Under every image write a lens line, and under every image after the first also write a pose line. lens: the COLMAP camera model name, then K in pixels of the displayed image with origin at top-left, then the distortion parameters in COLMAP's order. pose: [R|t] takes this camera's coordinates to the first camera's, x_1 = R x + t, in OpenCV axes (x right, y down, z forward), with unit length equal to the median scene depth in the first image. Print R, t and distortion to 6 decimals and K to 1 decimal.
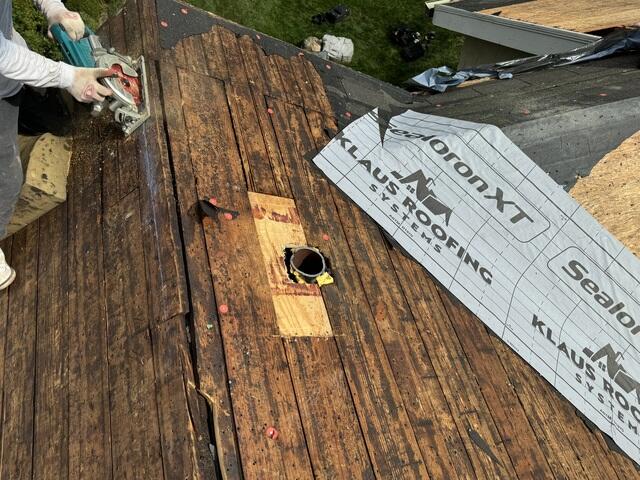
lens RADIAL K [[472.1, 0, 320.0], [0, 472.1, 240.0], [0, 0, 1]] dist [0.163700, -0.266127]
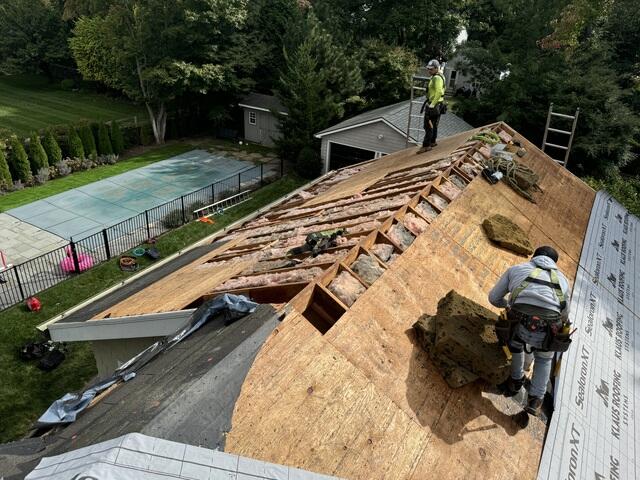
lens RADIAL K [[472.1, 0, 320.0], [0, 472.1, 240.0], [0, 0, 1]] dist [0.163700, -0.266127]
pose [[0.714342, -0.275640, 0.643225, 0.078146], [0.556292, 0.781321, -0.282979, -0.034856], [-0.424564, 0.559965, 0.711466, -0.127544]]
